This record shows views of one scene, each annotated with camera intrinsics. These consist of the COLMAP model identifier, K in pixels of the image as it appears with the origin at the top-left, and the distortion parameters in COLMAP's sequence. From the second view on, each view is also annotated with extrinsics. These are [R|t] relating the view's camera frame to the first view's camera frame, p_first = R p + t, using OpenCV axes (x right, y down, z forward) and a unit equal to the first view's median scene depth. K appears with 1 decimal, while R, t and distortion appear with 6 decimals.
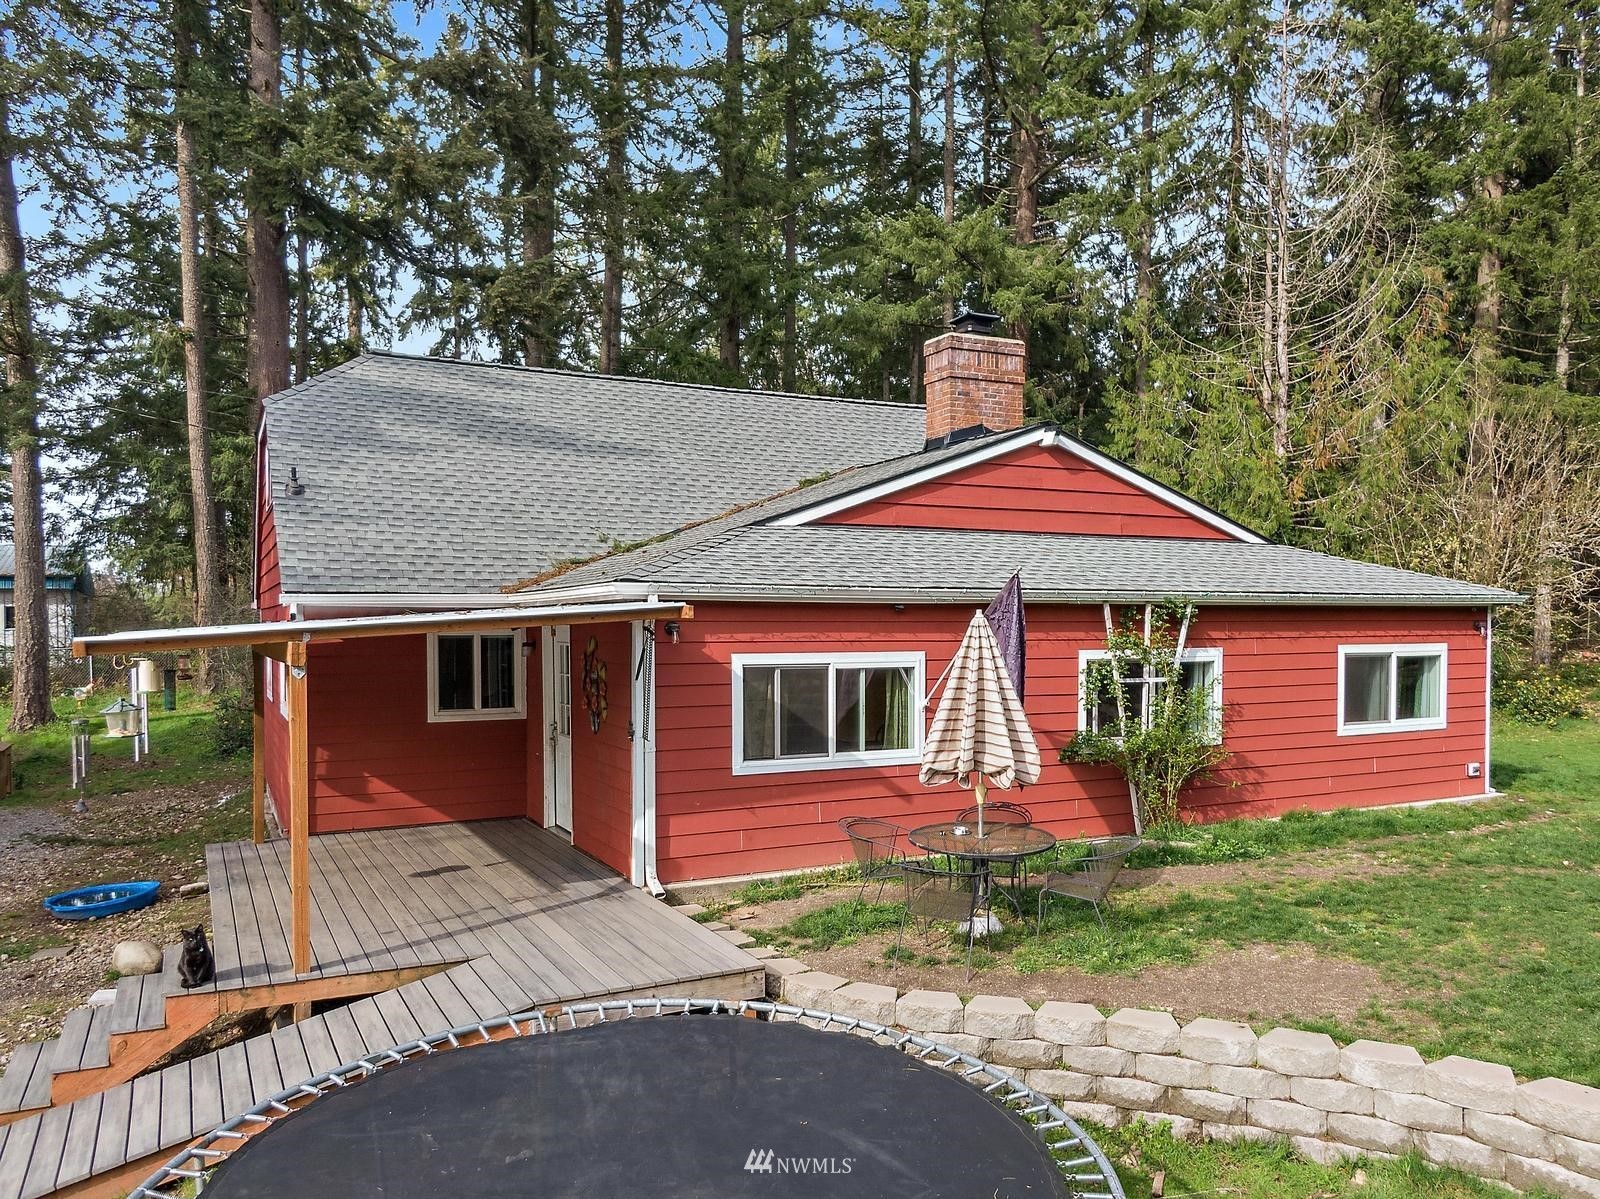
lens RADIAL K [[1230.5, 0, 873.0], [0, 1230.5, 642.5], [0, 0, 1]] dist [0.025428, -0.038116]
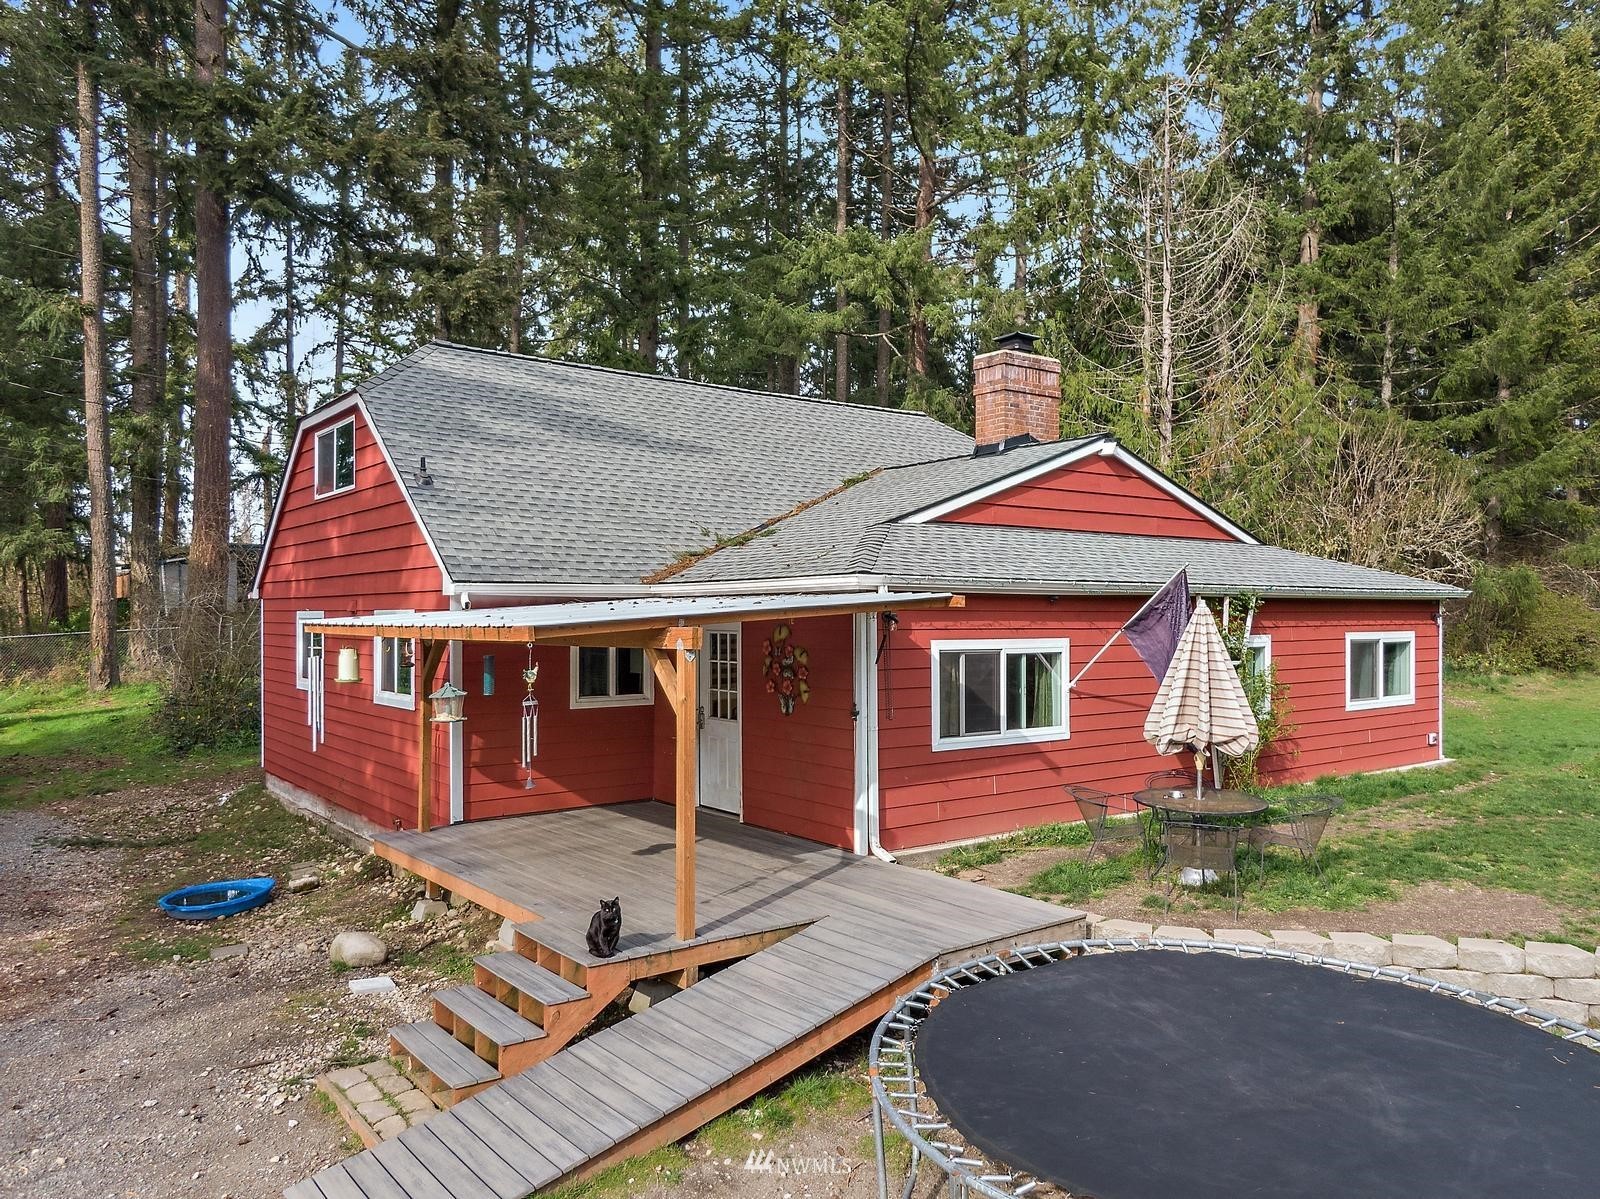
lens RADIAL K [[1230.5, 0, 802.8], [0, 1230.5, 599.1], [0, 0, 1]] dist [0.025428, -0.038116]
pose [[0.981041, 0.003569, 0.193769, -0.377948], [0.002311, 0.999544, -0.030107, 0.004724], [-0.193788, 0.029984, 0.980585, -0.044716]]
